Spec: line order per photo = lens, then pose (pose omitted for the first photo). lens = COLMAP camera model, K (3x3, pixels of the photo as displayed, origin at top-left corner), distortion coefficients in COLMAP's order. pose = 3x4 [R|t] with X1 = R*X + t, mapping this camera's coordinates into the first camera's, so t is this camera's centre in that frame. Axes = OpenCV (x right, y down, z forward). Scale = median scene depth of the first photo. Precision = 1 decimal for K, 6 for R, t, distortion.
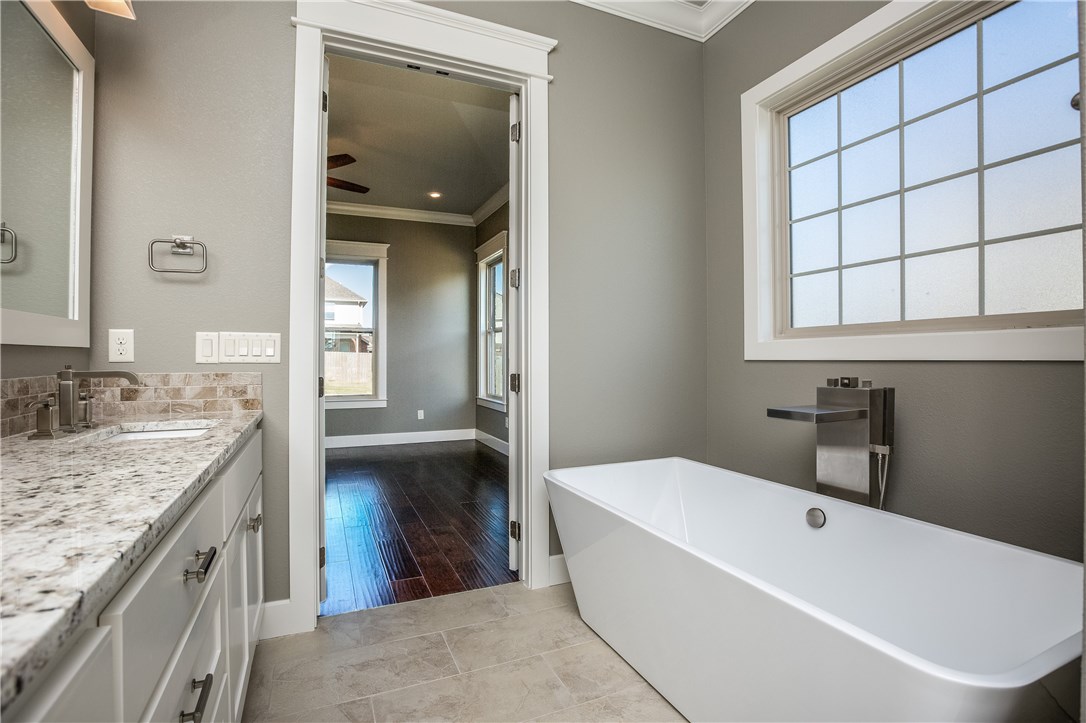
lens RADIAL K [[501.0, 0, 538.0], [0, 501.0, 360.4], [0, 0, 1]] dist [-0.002428, 0.001844]
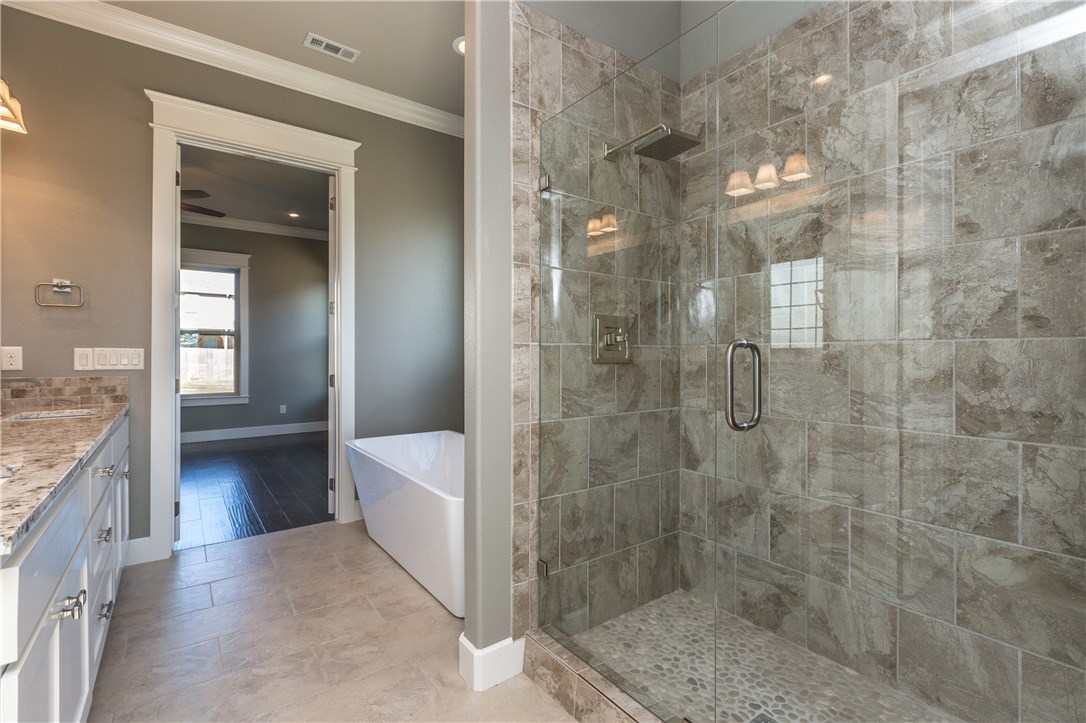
lens RADIAL K [[501.0, 0, 542.0], [0, 501.0, 351.1], [0, 0, 1]] dist [-0.002428, 0.001844]
pose [[0.977683, -0.000859, 0.210082, 0.263579], [0.002441, 0.999971, -0.007270, -0.030271], [-0.210069, 0.007620, 0.977657, -0.563457]]
